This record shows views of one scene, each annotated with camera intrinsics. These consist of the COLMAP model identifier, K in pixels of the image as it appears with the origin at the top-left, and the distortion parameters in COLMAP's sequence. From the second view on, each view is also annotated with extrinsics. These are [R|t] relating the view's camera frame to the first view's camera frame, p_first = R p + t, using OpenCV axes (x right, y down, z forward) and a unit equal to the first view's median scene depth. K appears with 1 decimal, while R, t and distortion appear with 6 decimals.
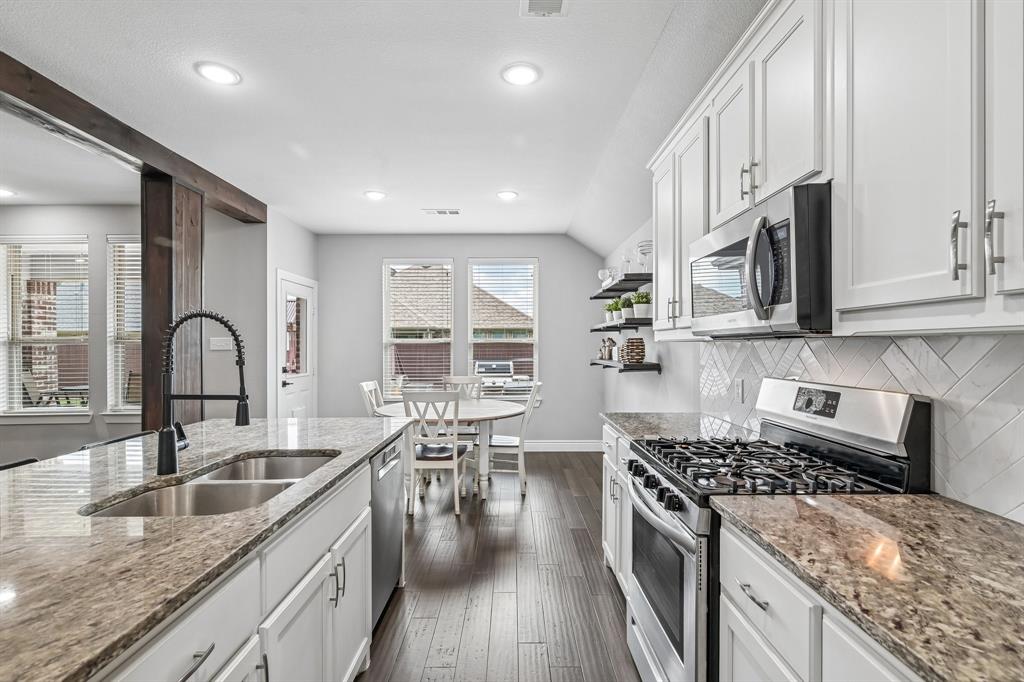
lens RADIAL K [[472.1, 0, 507.6], [0, 472.1, 340.6], [0, 0, 1]] dist [-0.004848, -0.000117]
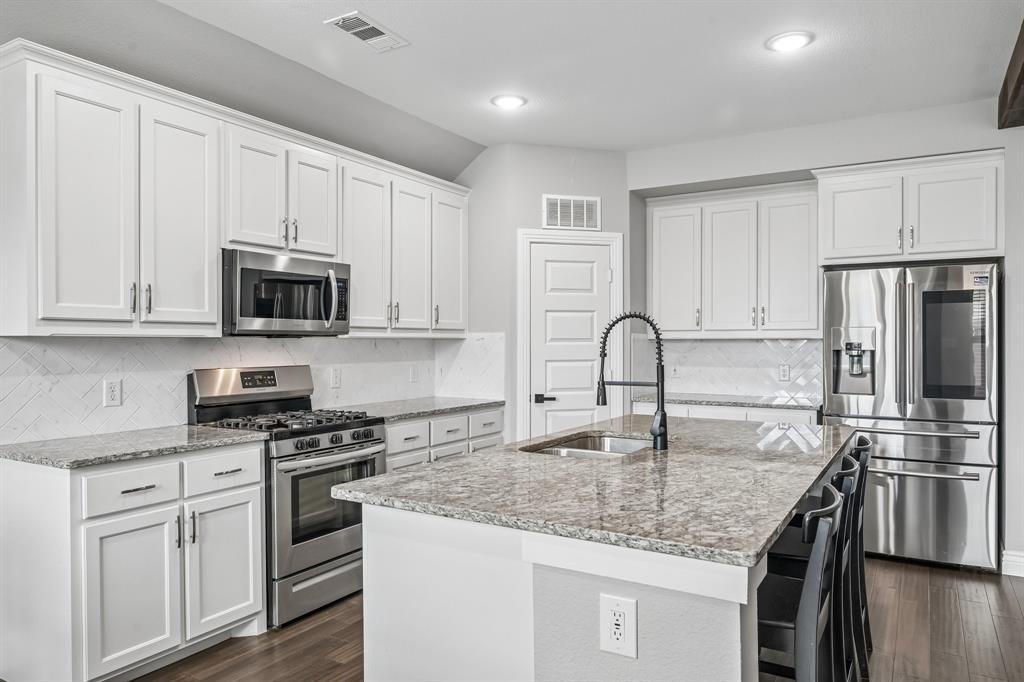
lens RADIAL K [[684.8, 0, 513.3], [0, 684.8, 345.2], [0, 0, 1]] dist [0.007641, 0.002805]
pose [[-0.862826, -0.000482, 0.505501, -0.395337], [-0.004105, 0.999973, -0.006052, 0.010058], [-0.505485, -0.007297, -0.862805, 0.846309]]
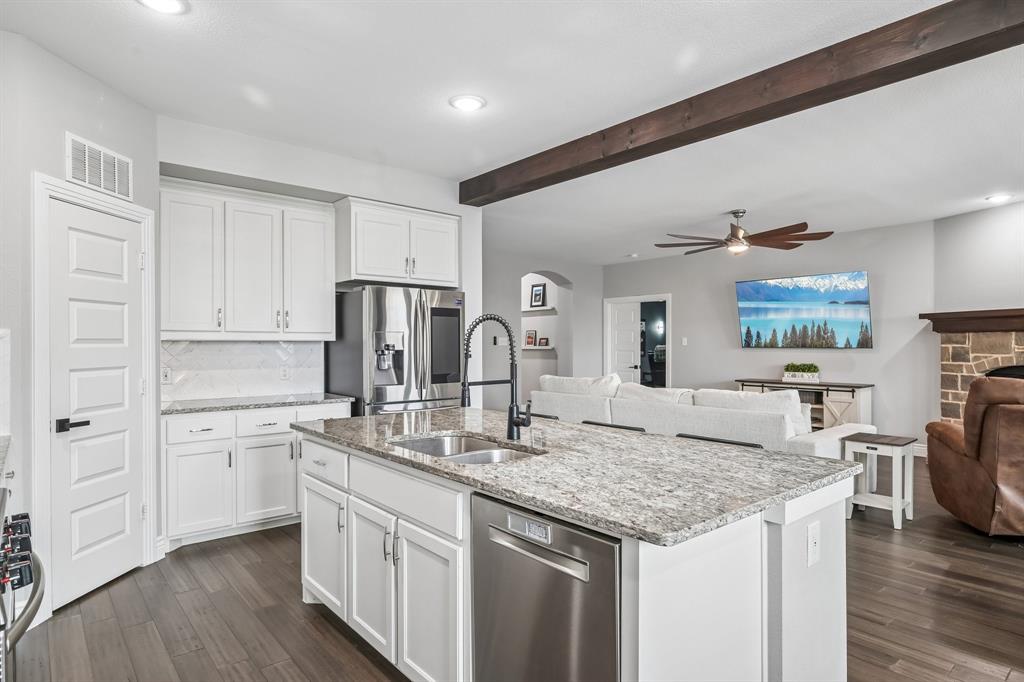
lens RADIAL K [[578.1, 0, 517.4], [0, 578.1, 344.2], [0, 0, 1]] dist [0.005734, 0.001507]
pose [[-0.756630, 0.001896, -0.653841, 0.108681], [0.008694, 0.999937, -0.007161, 0.008073], [0.653786, -0.011103, -0.756598, 0.709407]]
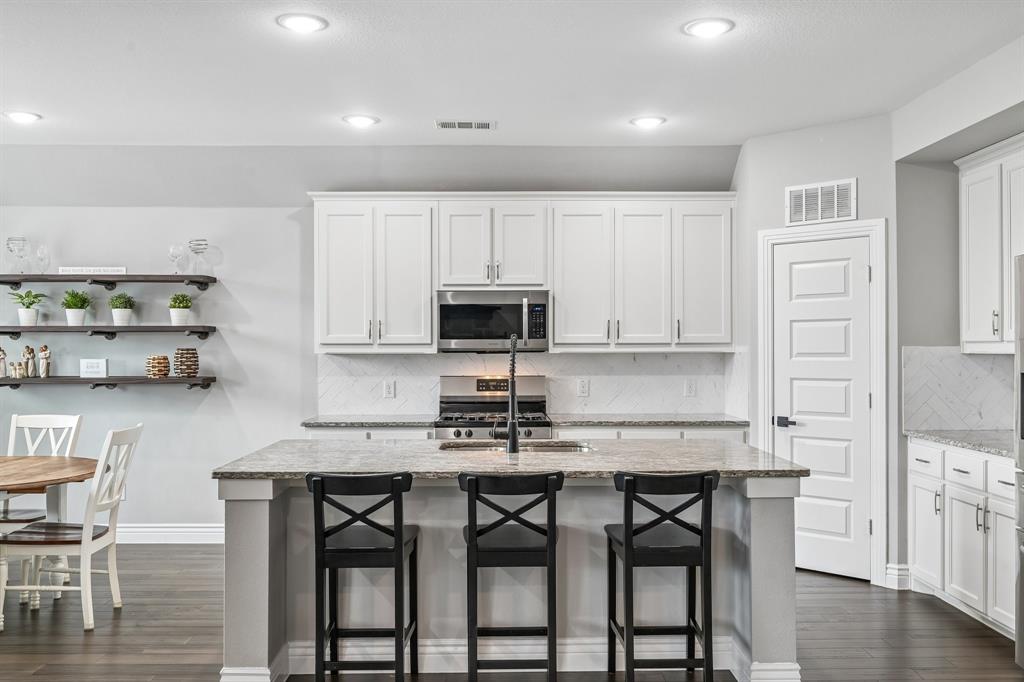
lens RADIAL K [[893.0, 0, 513.9], [0, 893.0, 342.6], [0, 0, 1]] dist [-0.009601, 0.001711]
pose [[-0.023271, 0.009737, 0.999682, -1.047577], [-0.009517, 0.999905, -0.009961, -0.004187], [-0.999684, -0.009746, -0.023176, 0.338491]]
